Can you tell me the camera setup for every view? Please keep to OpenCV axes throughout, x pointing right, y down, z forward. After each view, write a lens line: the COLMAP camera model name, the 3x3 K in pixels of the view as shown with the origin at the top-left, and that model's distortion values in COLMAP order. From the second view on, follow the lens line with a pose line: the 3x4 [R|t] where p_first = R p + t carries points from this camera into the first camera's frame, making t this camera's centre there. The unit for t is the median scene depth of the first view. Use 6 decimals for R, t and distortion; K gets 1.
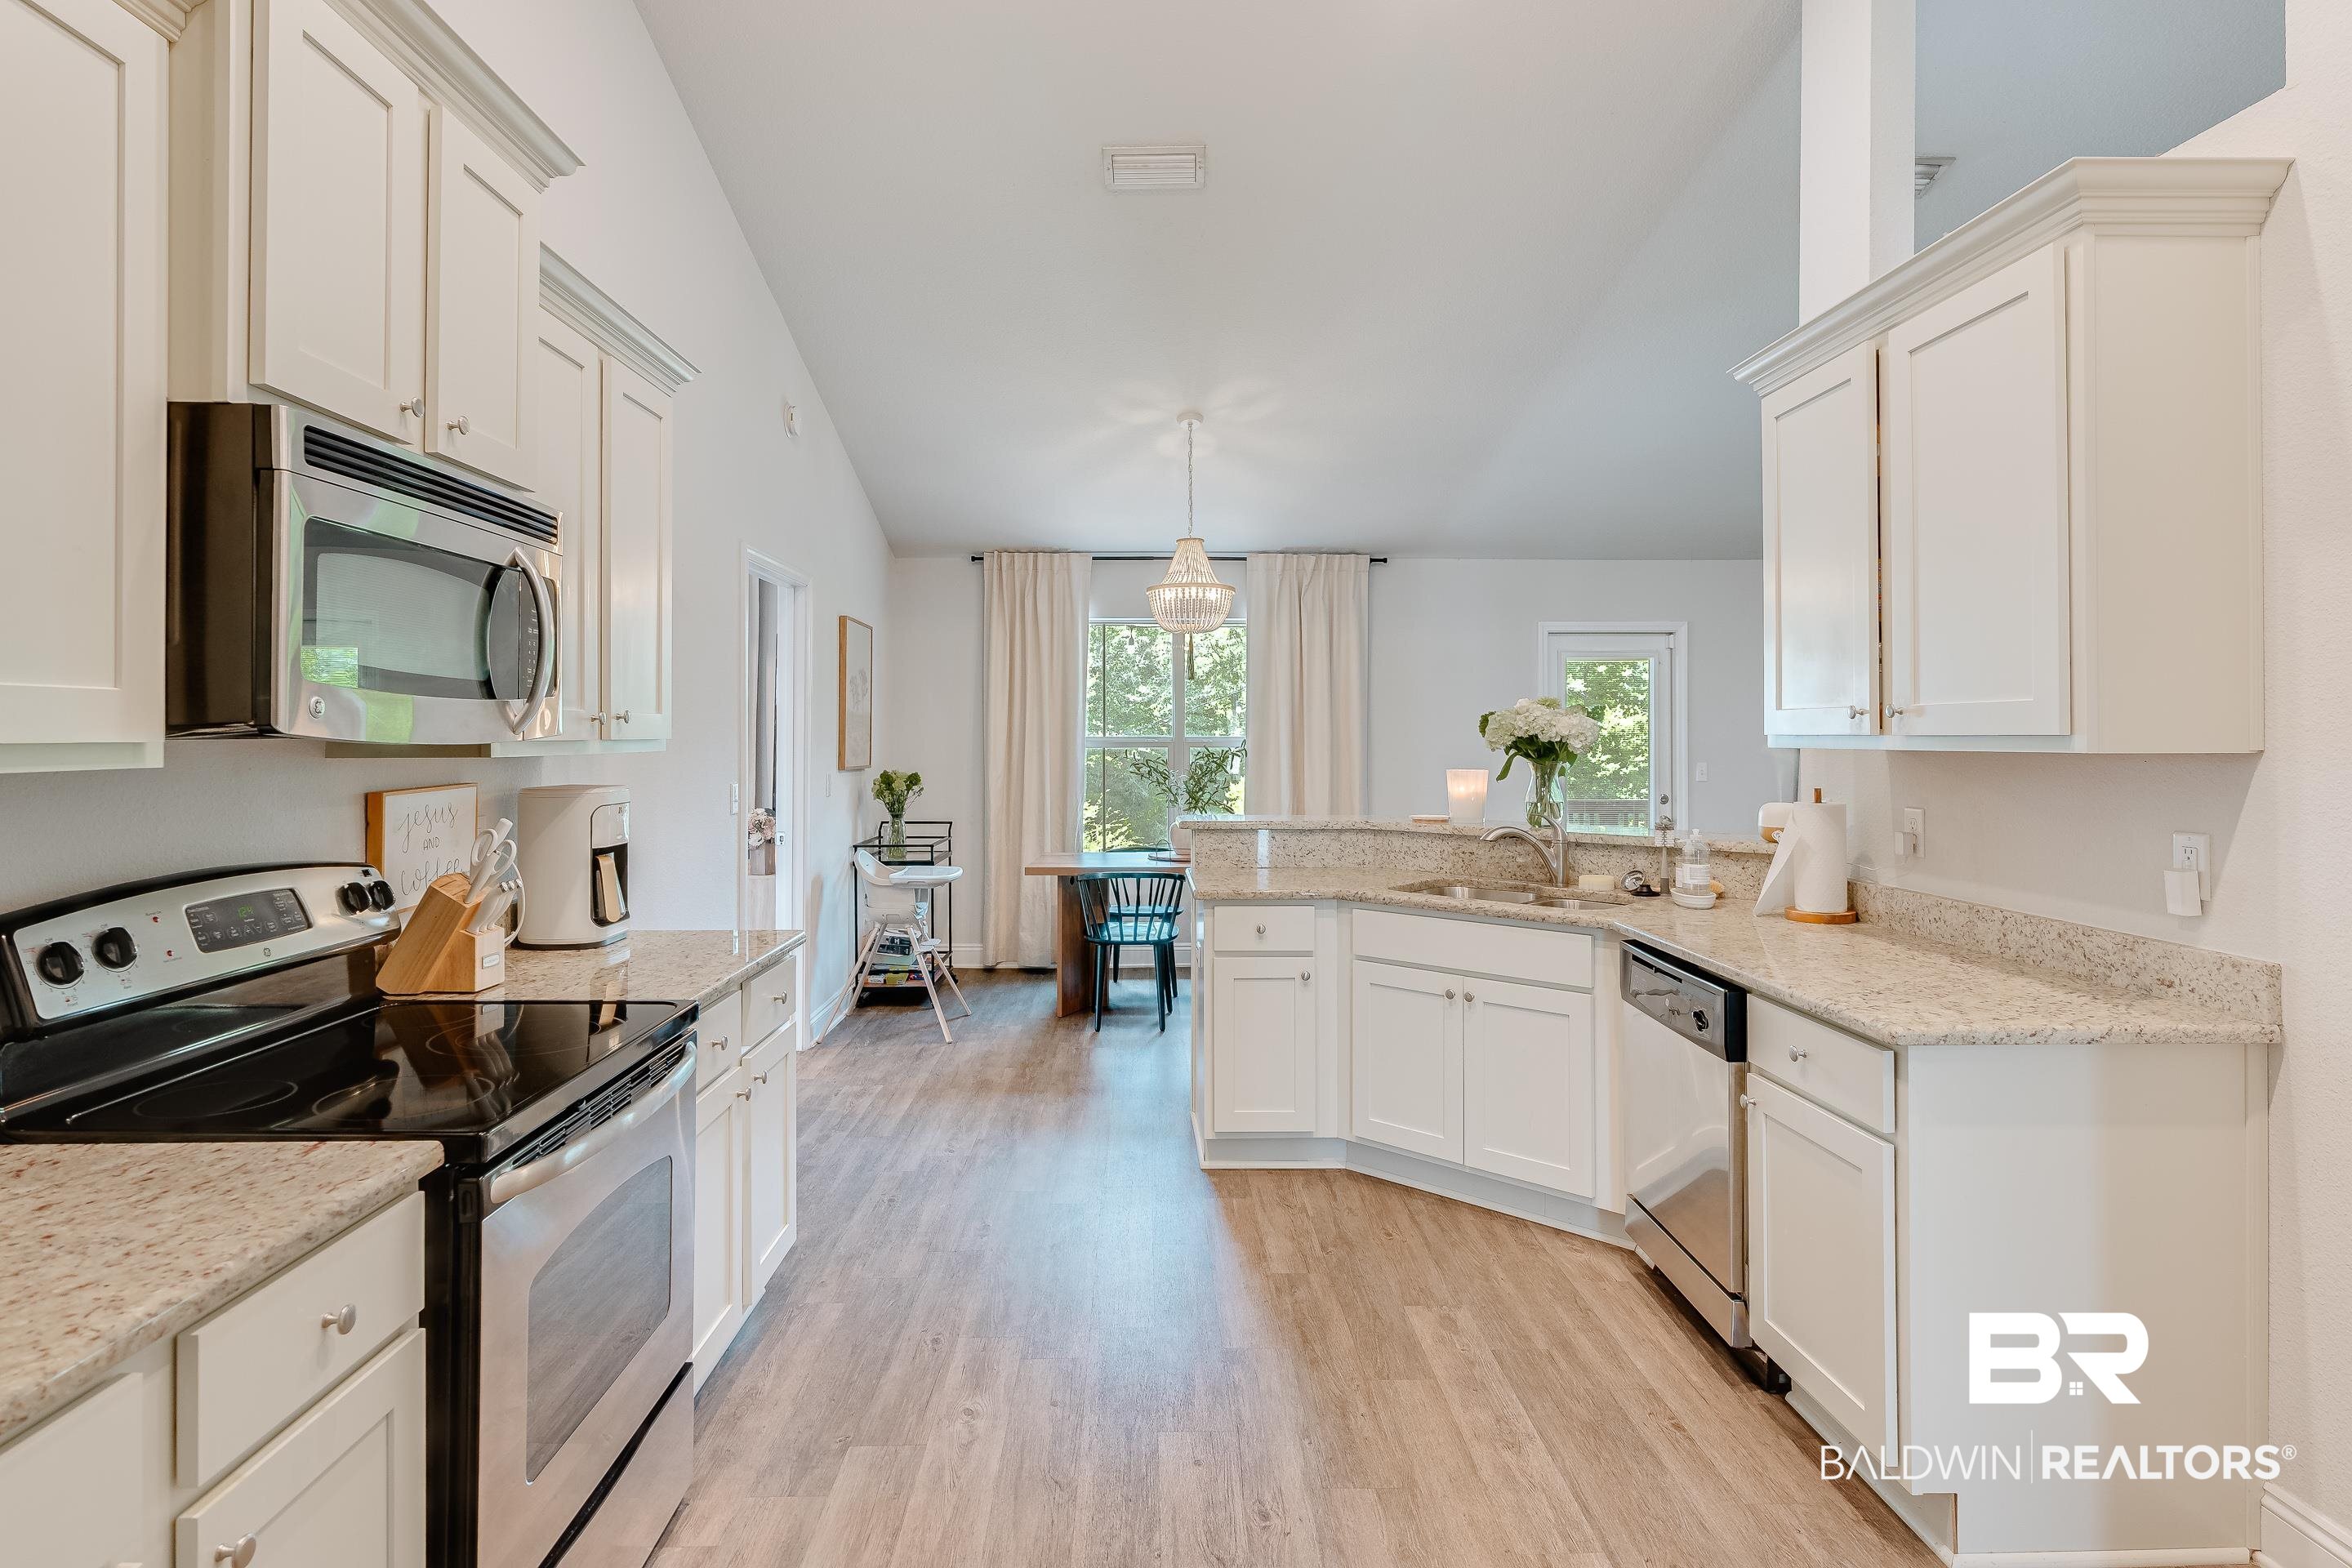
lens RADIAL K [[1226.1, 0, 1200.2], [0, 1226.1, 730.3], [0, 0, 1]] dist [-0.000959, 0.002991]
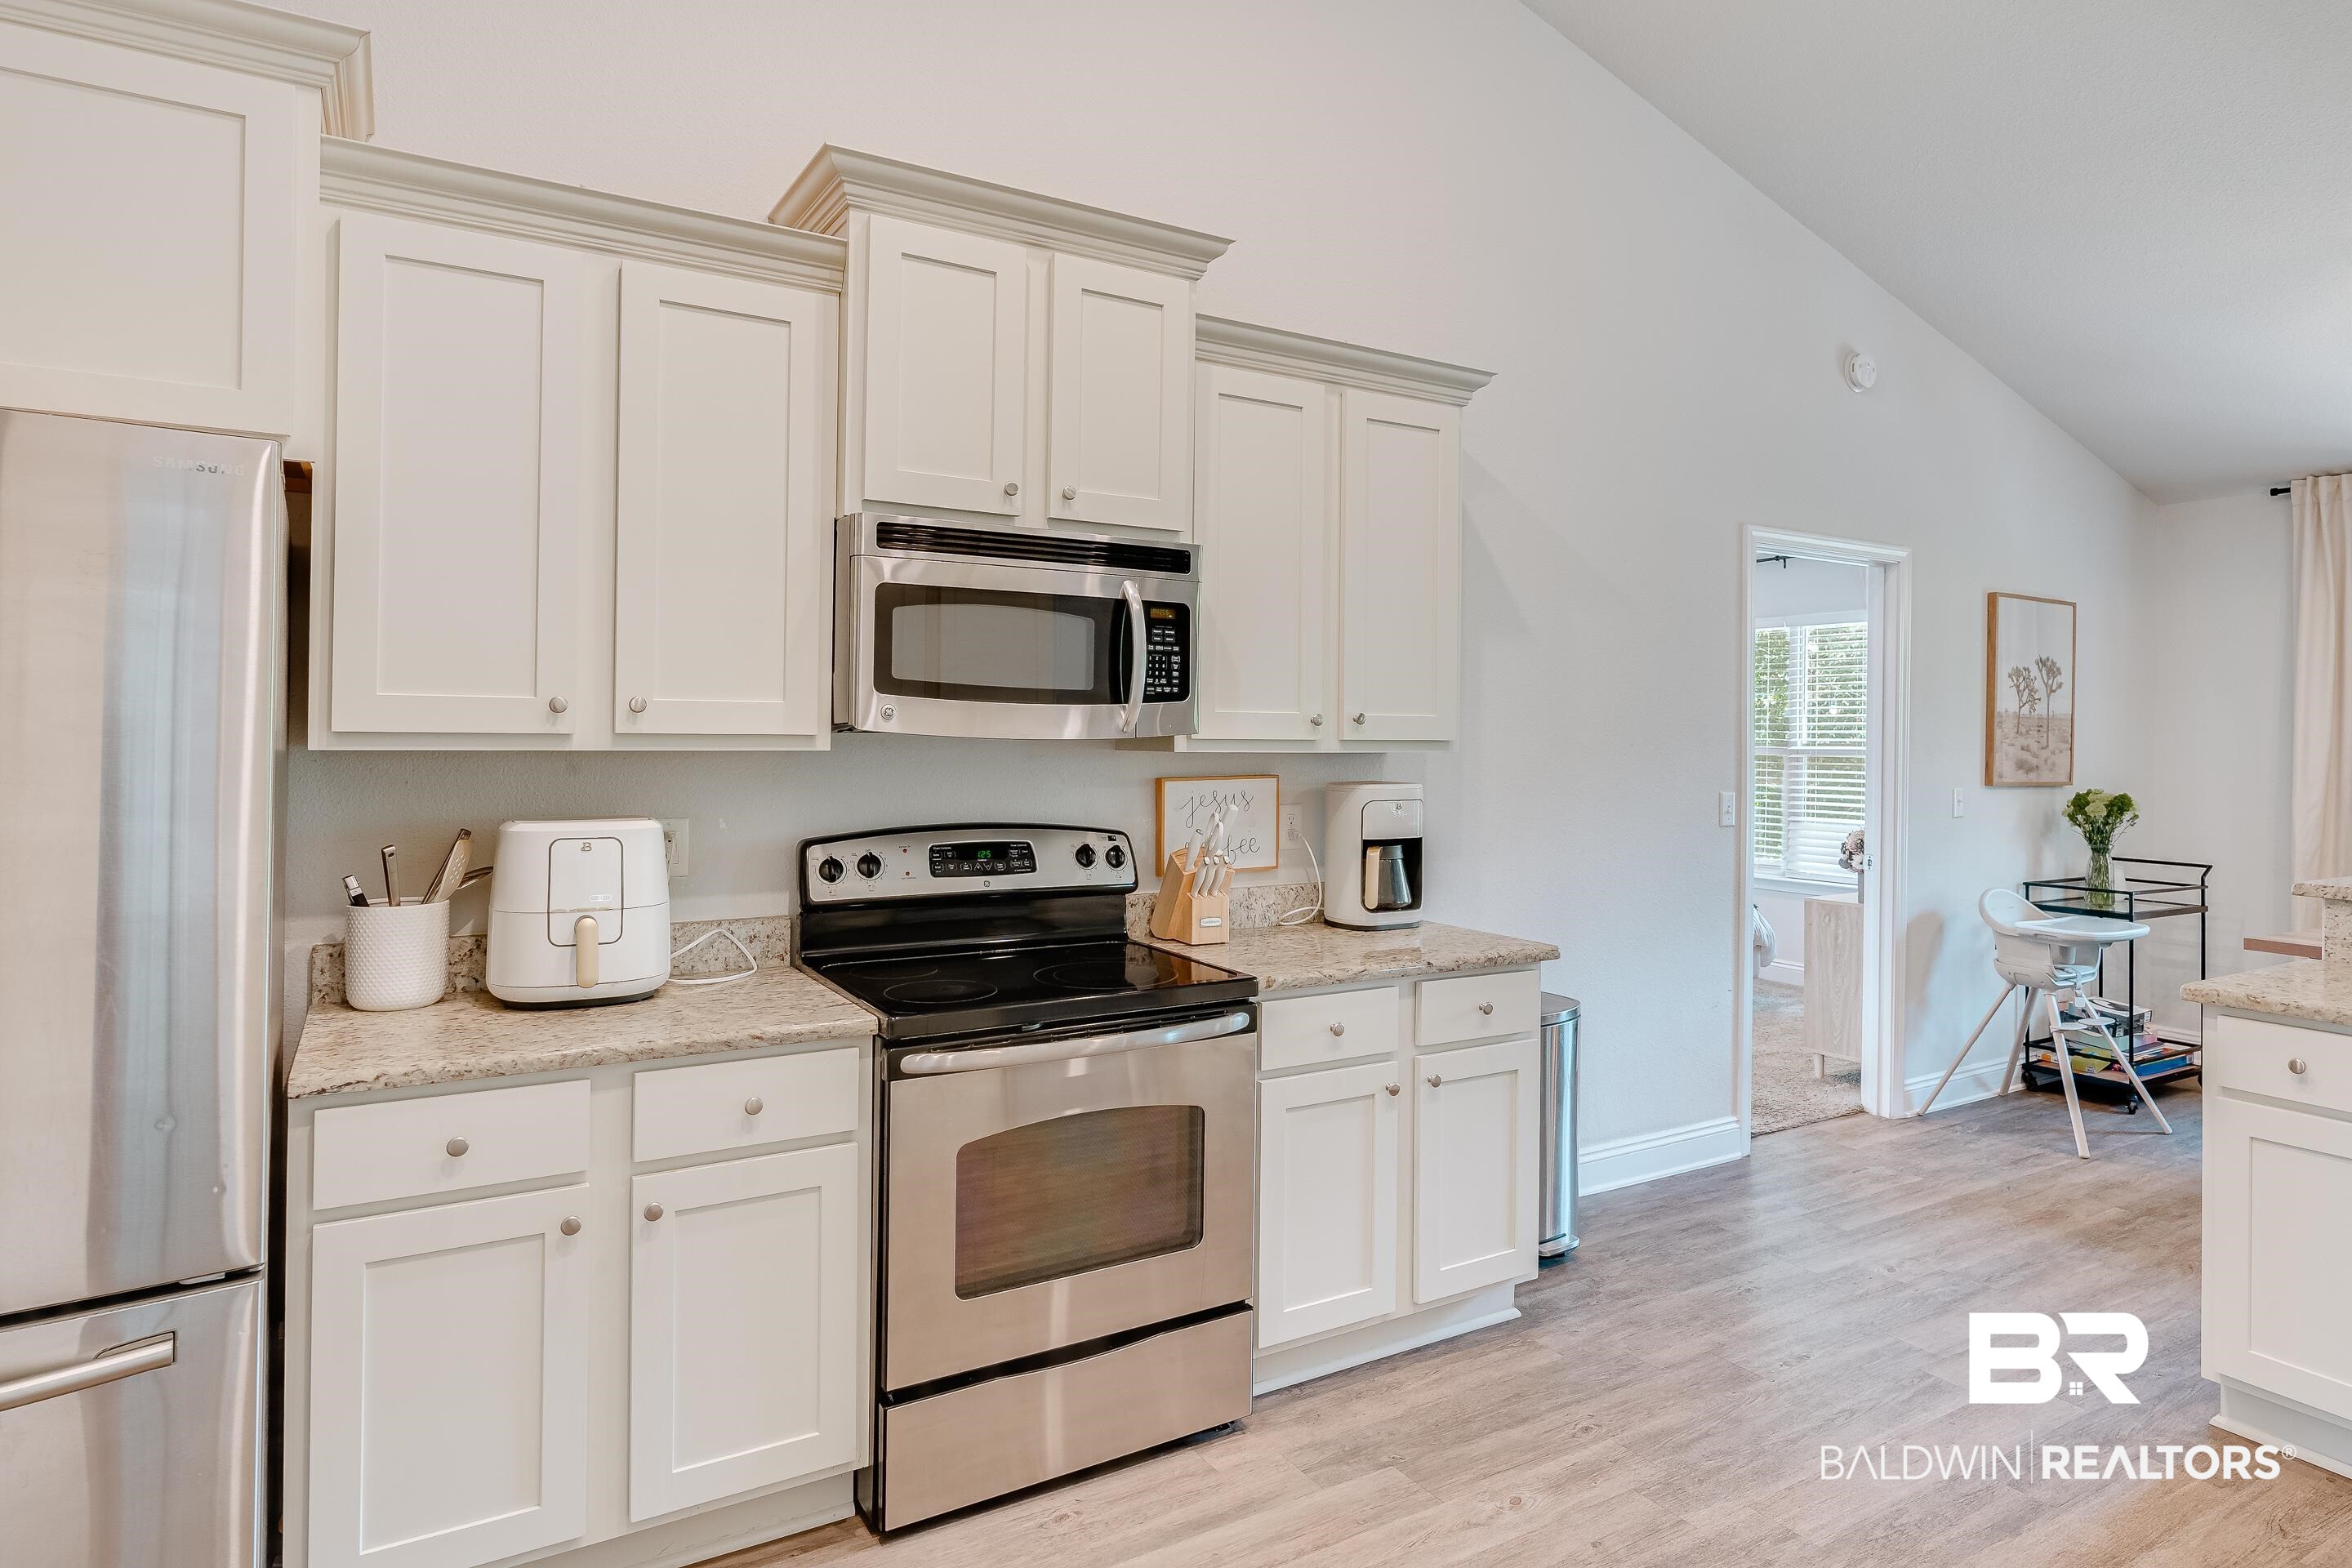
lens RADIAL K [[1381.2, 0, 1271.5], [0, 1381.2, 724.7], [0, 0, 1]] dist [-0.007806, 0.000907]
pose [[0.518529, 0.000784, -0.855060, 0.484999], [-0.007651, 0.999964, -0.003722, -0.000529], [0.855026, 0.008472, 0.518516, 0.278025]]
